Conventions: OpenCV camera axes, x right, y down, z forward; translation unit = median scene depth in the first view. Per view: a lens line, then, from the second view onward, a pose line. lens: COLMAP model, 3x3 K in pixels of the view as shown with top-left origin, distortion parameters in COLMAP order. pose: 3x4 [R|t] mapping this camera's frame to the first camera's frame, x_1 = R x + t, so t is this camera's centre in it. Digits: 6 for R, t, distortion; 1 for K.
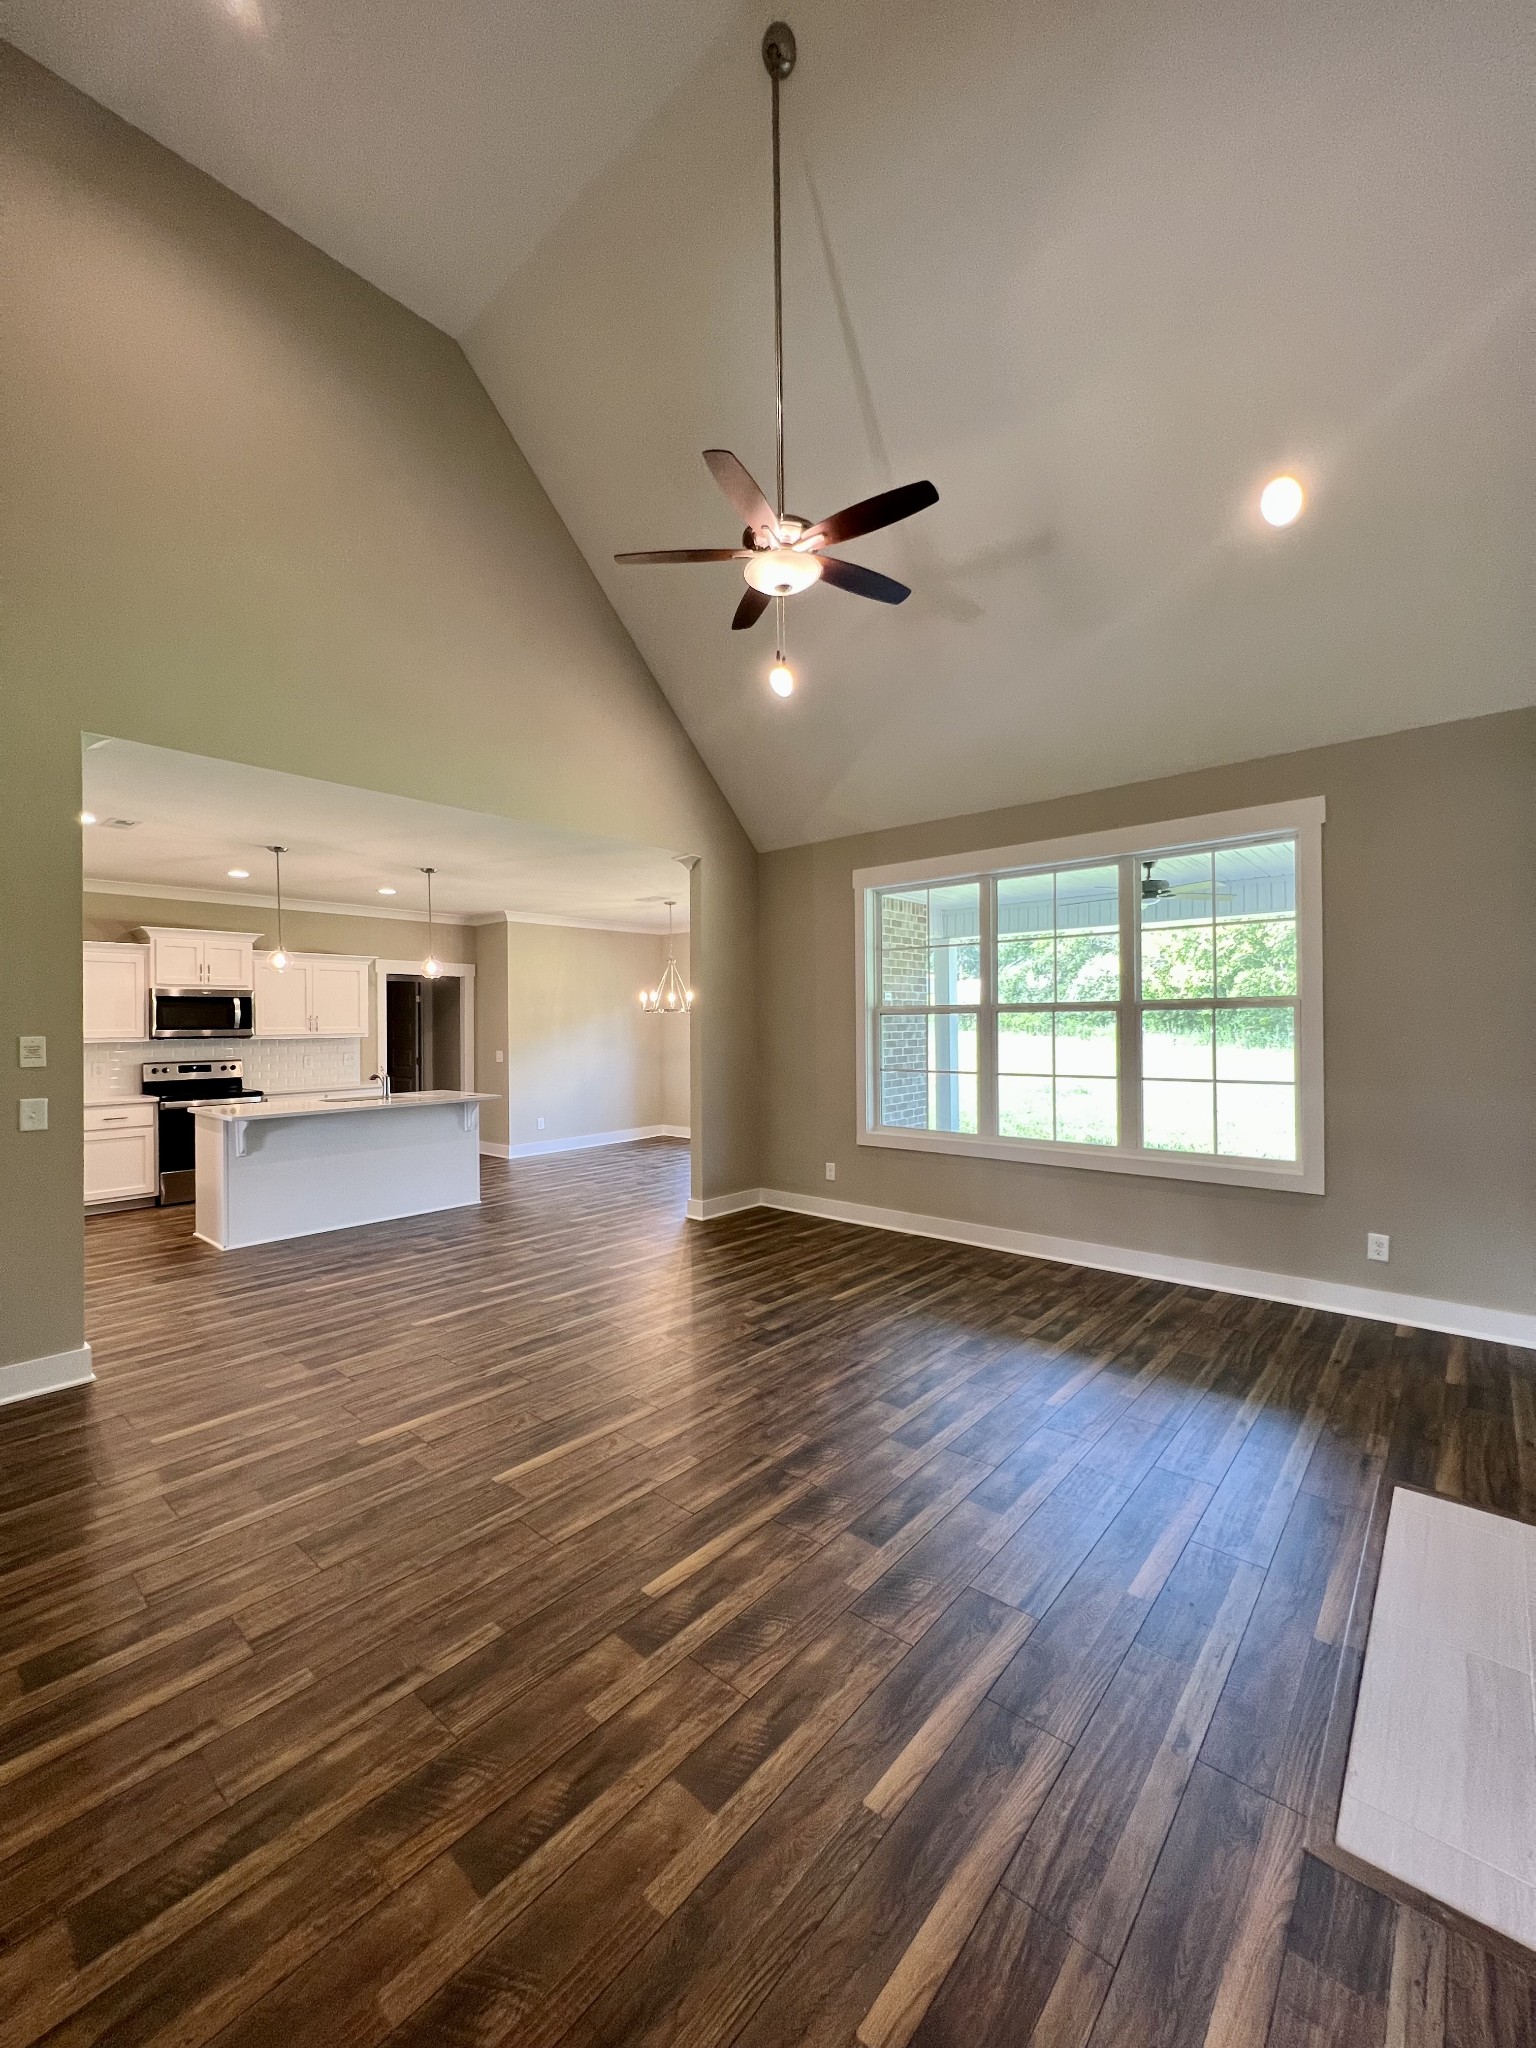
lens RADIAL K [[819.9, 0, 774.5], [0, 819.9, 1027.2], [0, 0, 1]] dist [-0.004816, 0.001762]
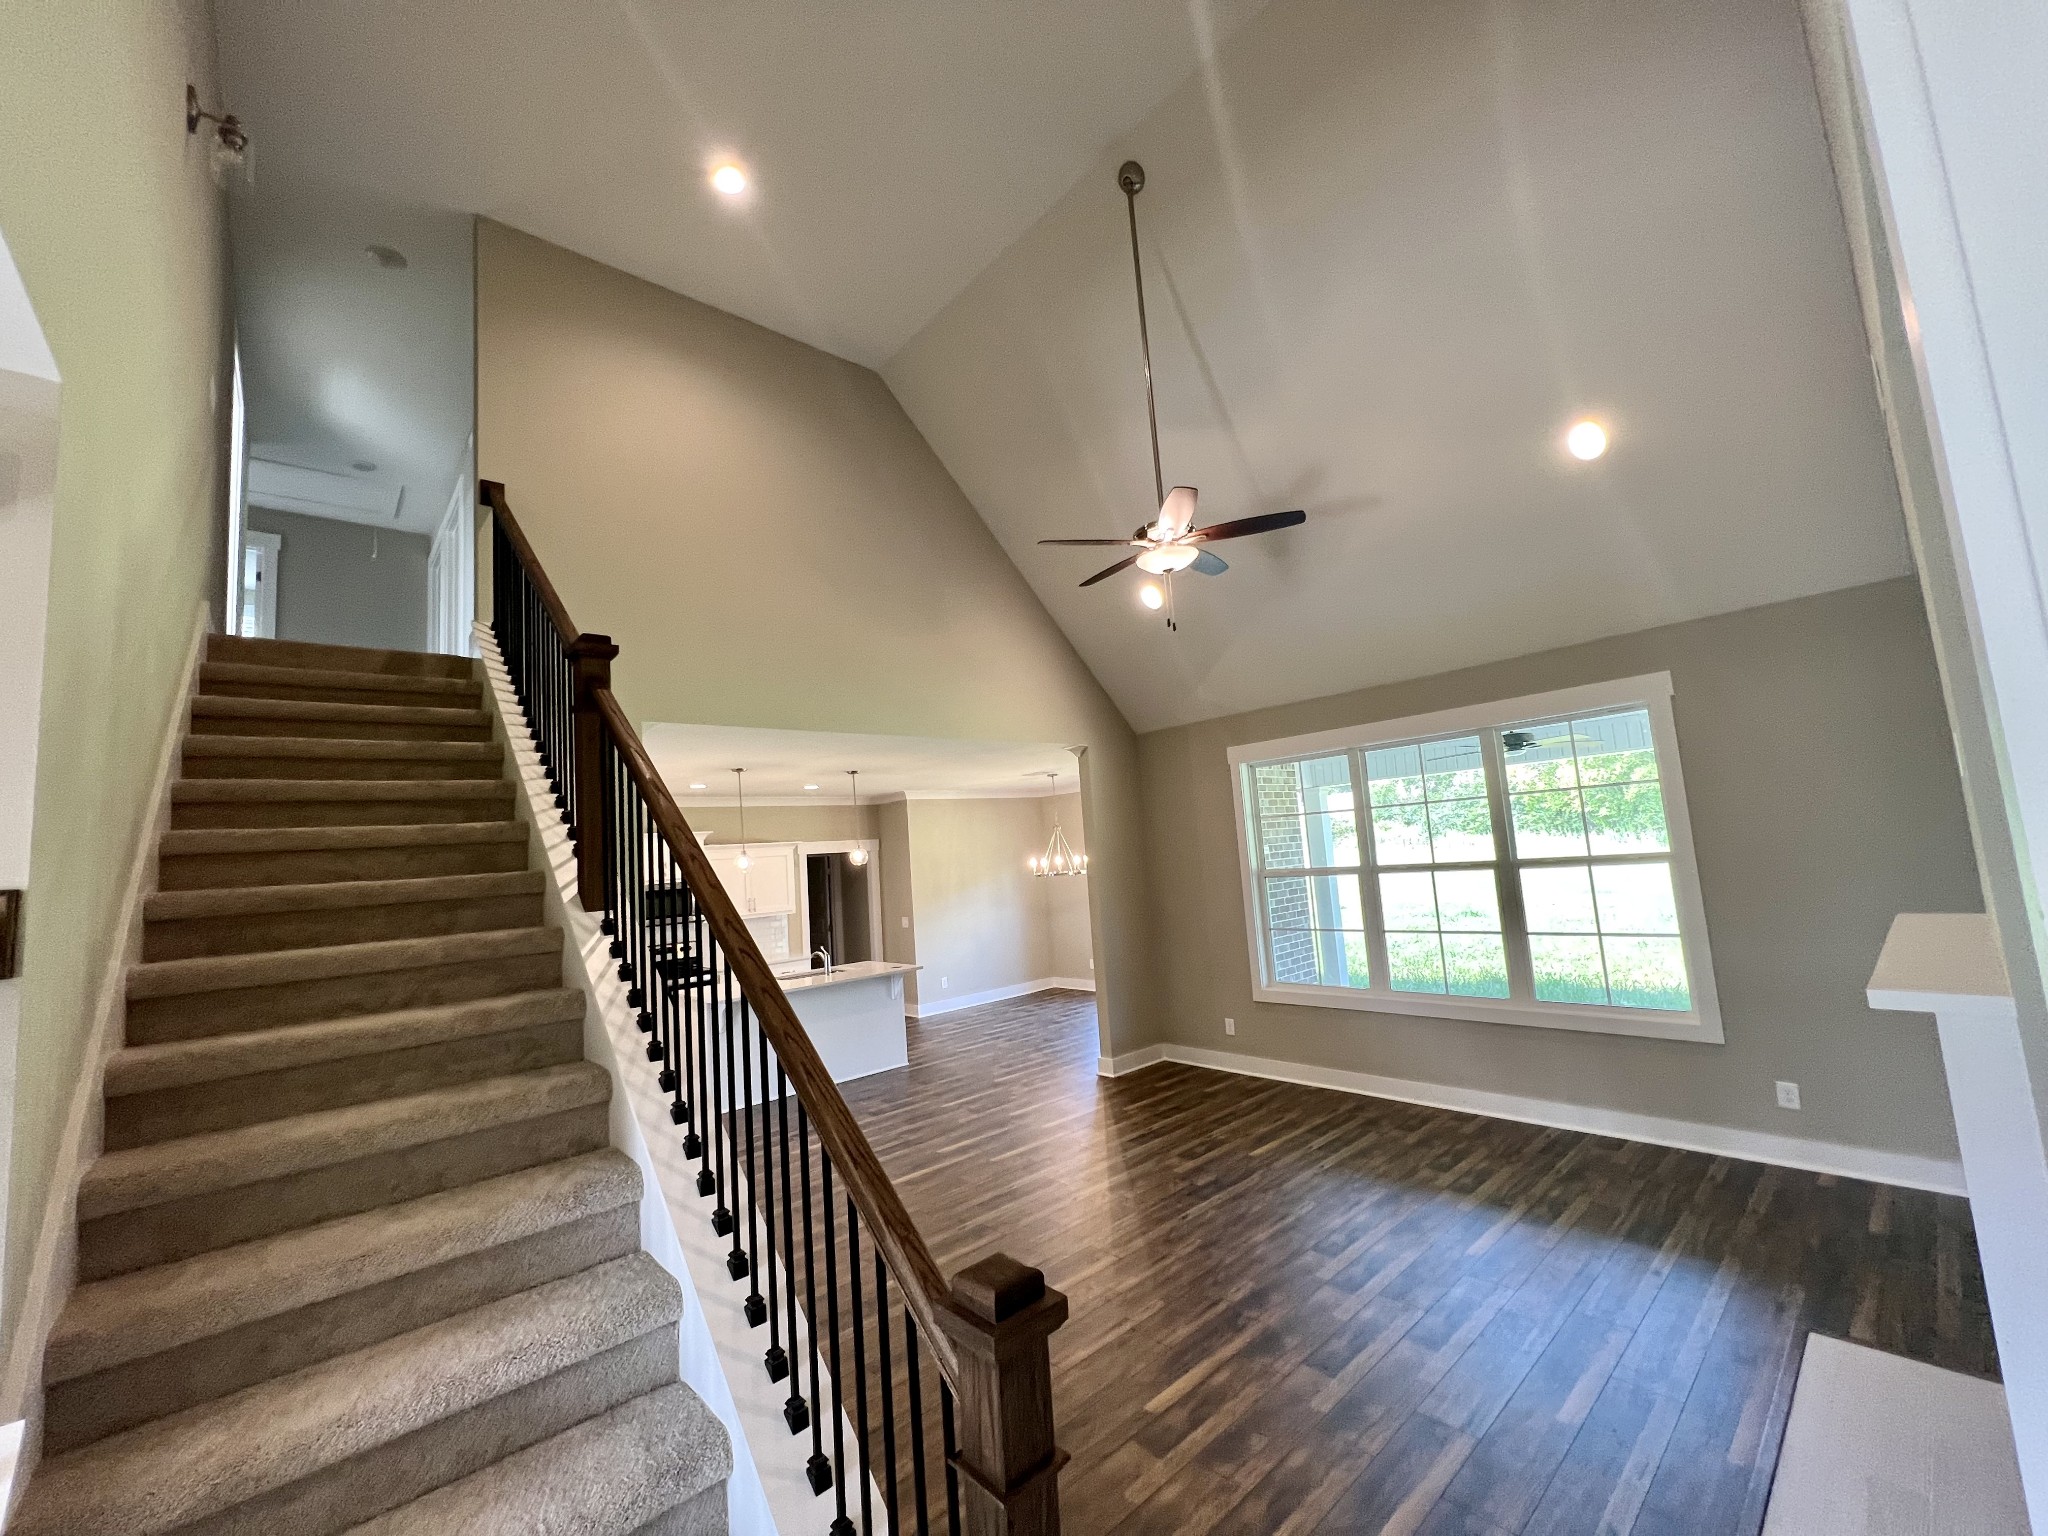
lens RADIAL K [[819.9, 0, 1021.3], [0, 819.9, 772.6], [0, 0, 1]] dist [-0.004816, 0.001762]
pose [[0.988860, -0.075099, -0.128515, -0.060791], [0.061370, 0.992293, -0.107646, -0.086241], [0.135609, 0.098560, 0.985848, -0.196861]]
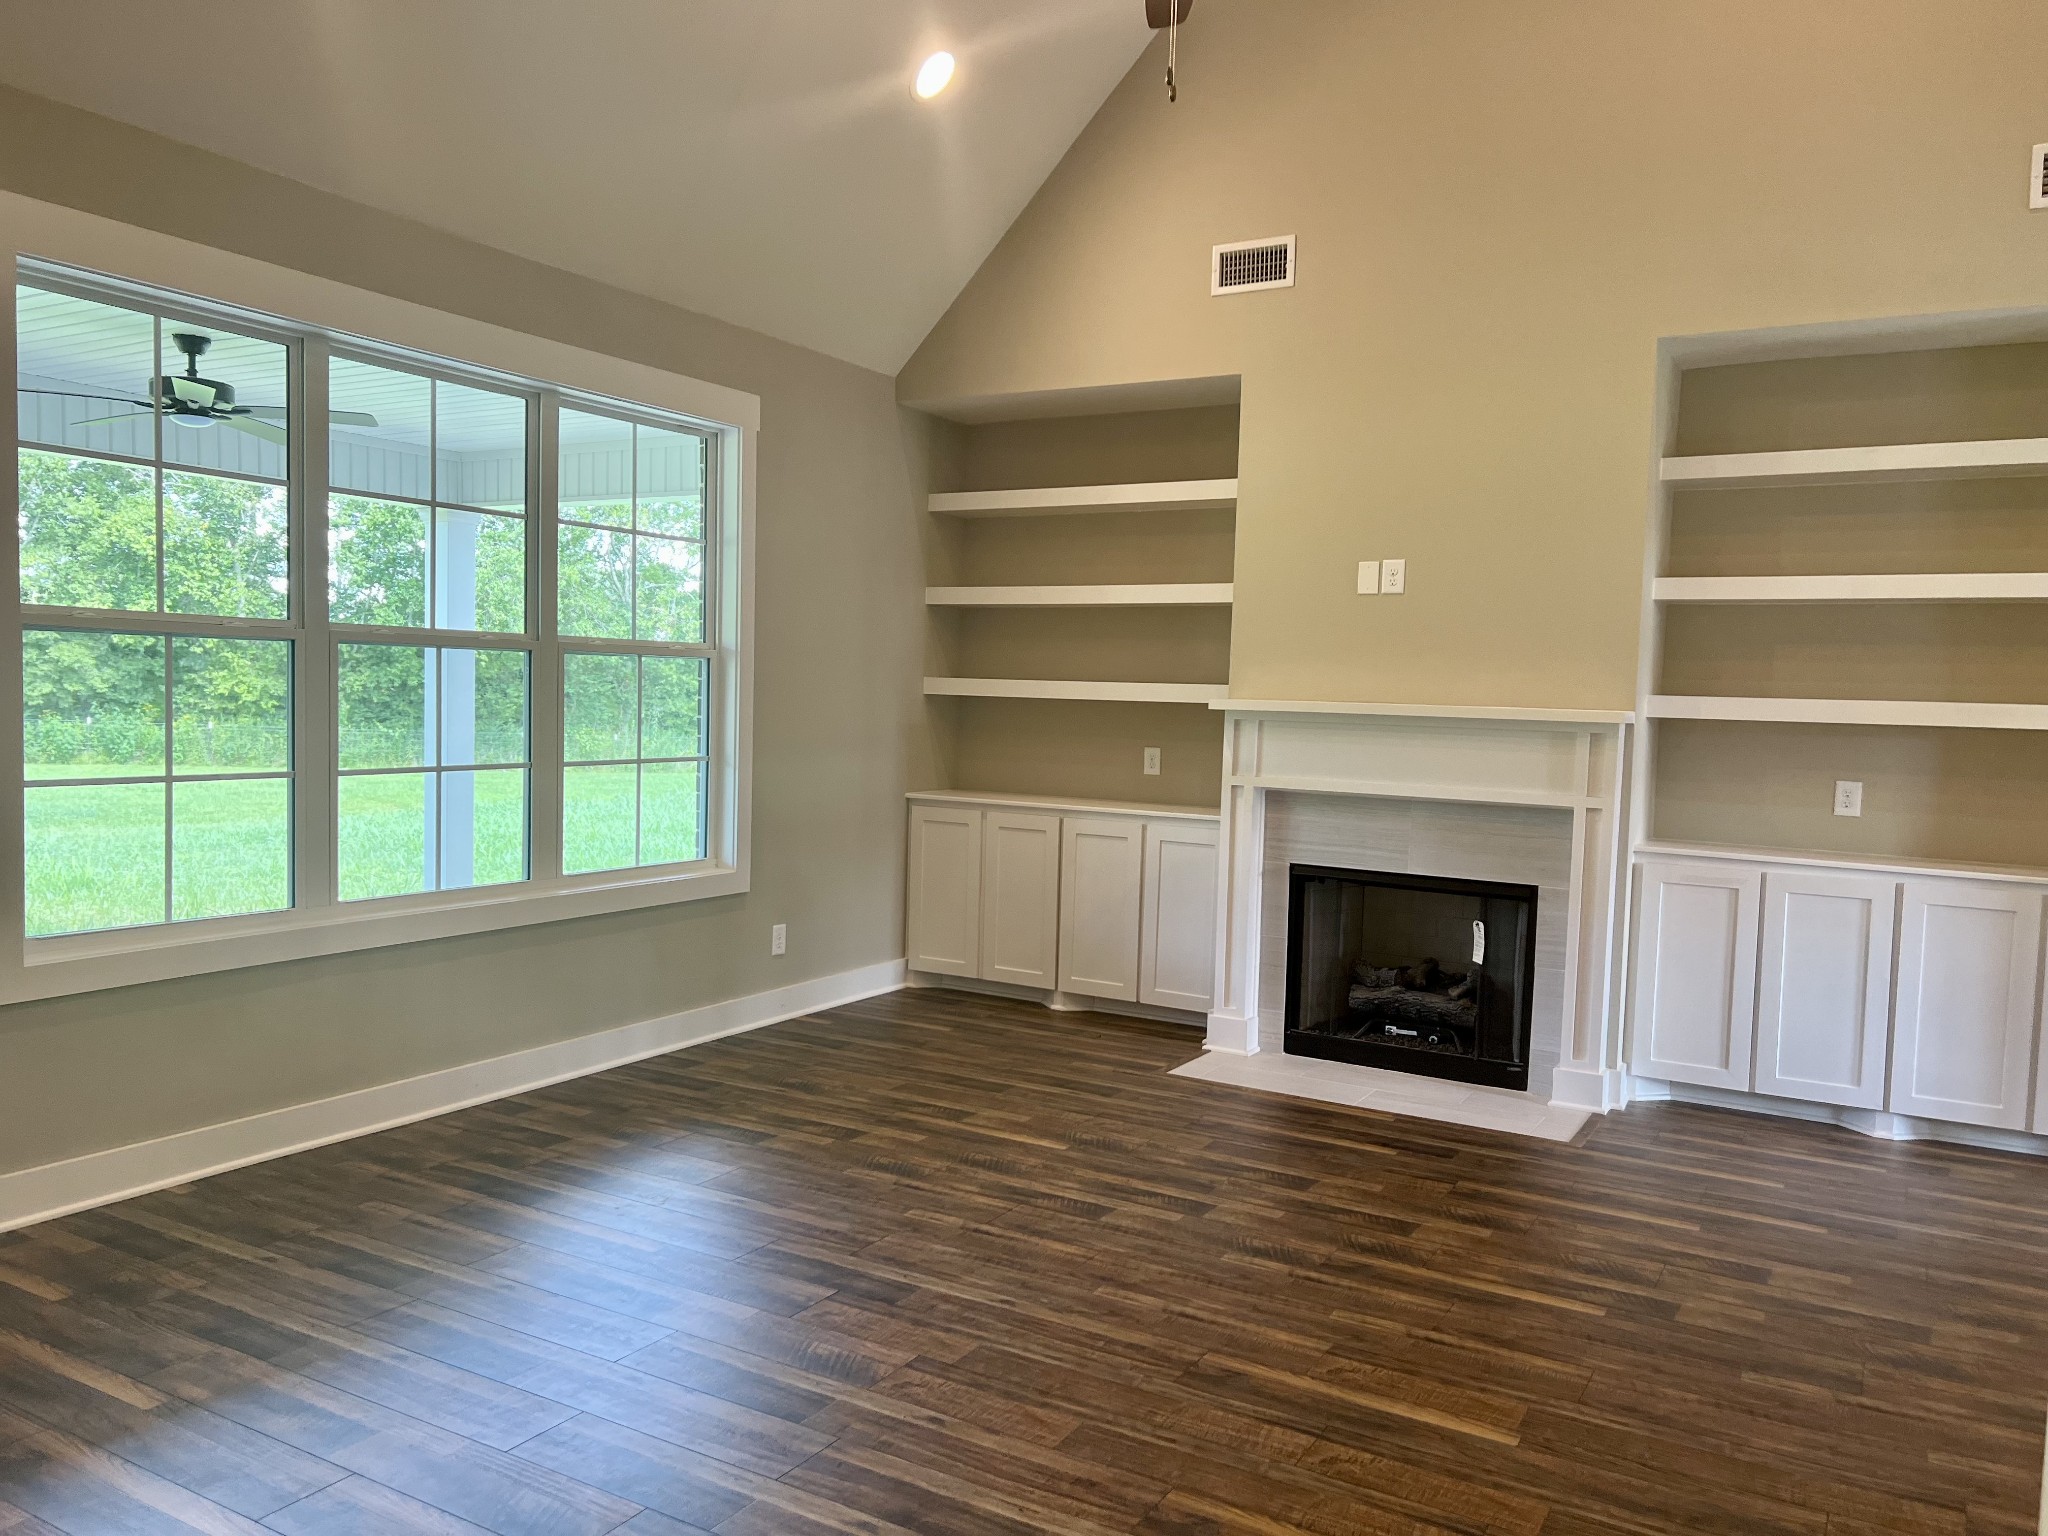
lens RADIAL K [[1532.9, 0, 1007.8], [0, 1532.9, 778.0], [0, 0, 1]] dist [0.038935, -0.037766]
pose [[-0.163486, -0.056074, 0.984951, -0.924316], [-0.020896, 0.998356, 0.053369, 0.003538], [-0.986324, -0.011857, -0.164389, 1.045041]]
